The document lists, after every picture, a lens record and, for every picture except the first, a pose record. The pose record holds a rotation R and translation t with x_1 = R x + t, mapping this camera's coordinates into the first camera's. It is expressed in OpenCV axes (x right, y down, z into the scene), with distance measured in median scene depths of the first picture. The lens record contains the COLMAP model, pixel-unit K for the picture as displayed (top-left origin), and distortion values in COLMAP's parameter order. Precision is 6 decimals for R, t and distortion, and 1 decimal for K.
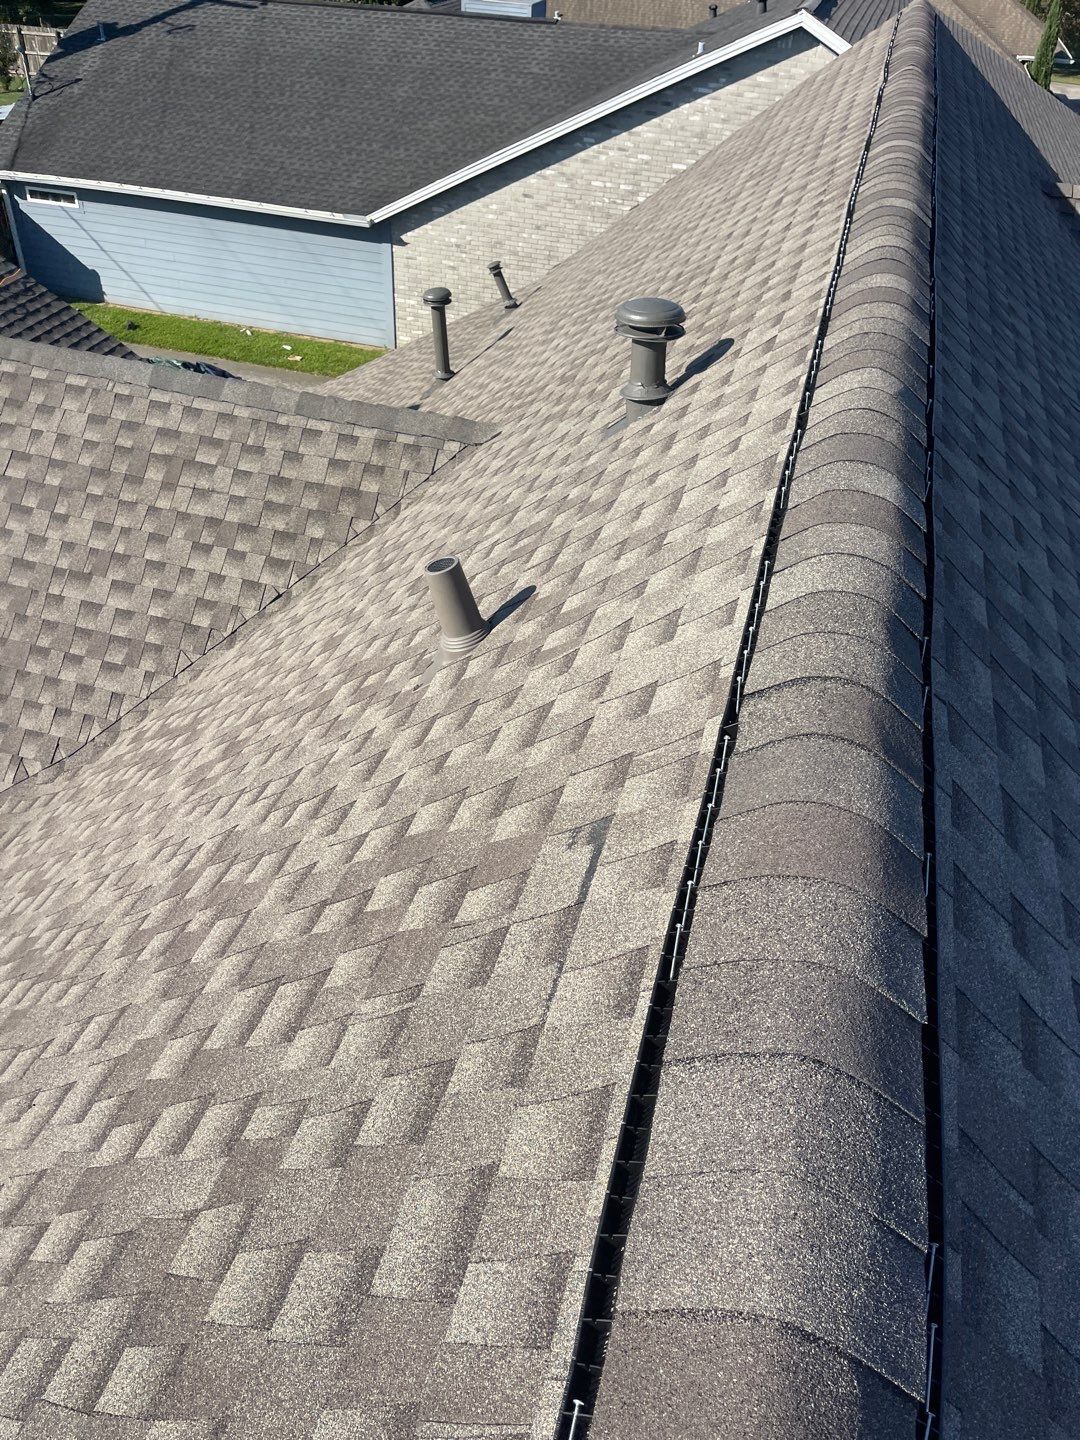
lens RADIAL K [[1115.2, 0, 515.6], [0, 1115.2, 717.4], [0, 0, 1]] dist [0.097072, -0.134540]
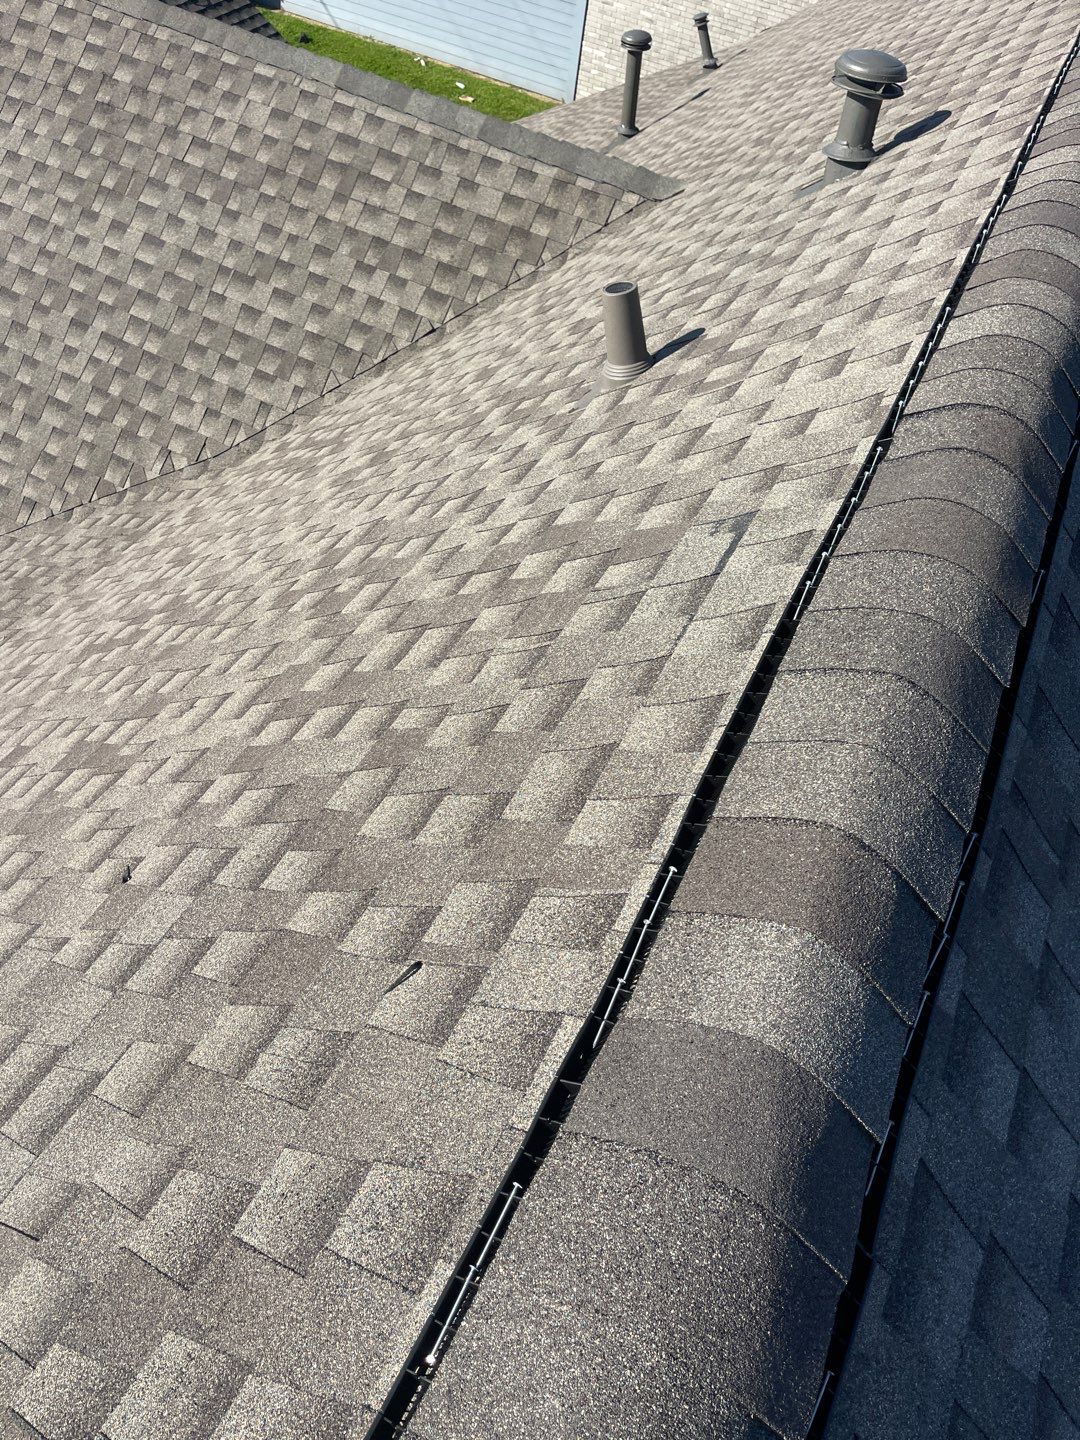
lens RADIAL K [[1107.5, 0, 540.0], [0, 1107.5, 720.0], [0, 0, 1]] dist [0.080991, -0.106695]
pose [[0.983012, 0.178191, -0.043991, -0.022413], [-0.167814, 0.969656, 0.177783, 0.076900], [0.074336, -0.167380, 0.983086, -0.073821]]
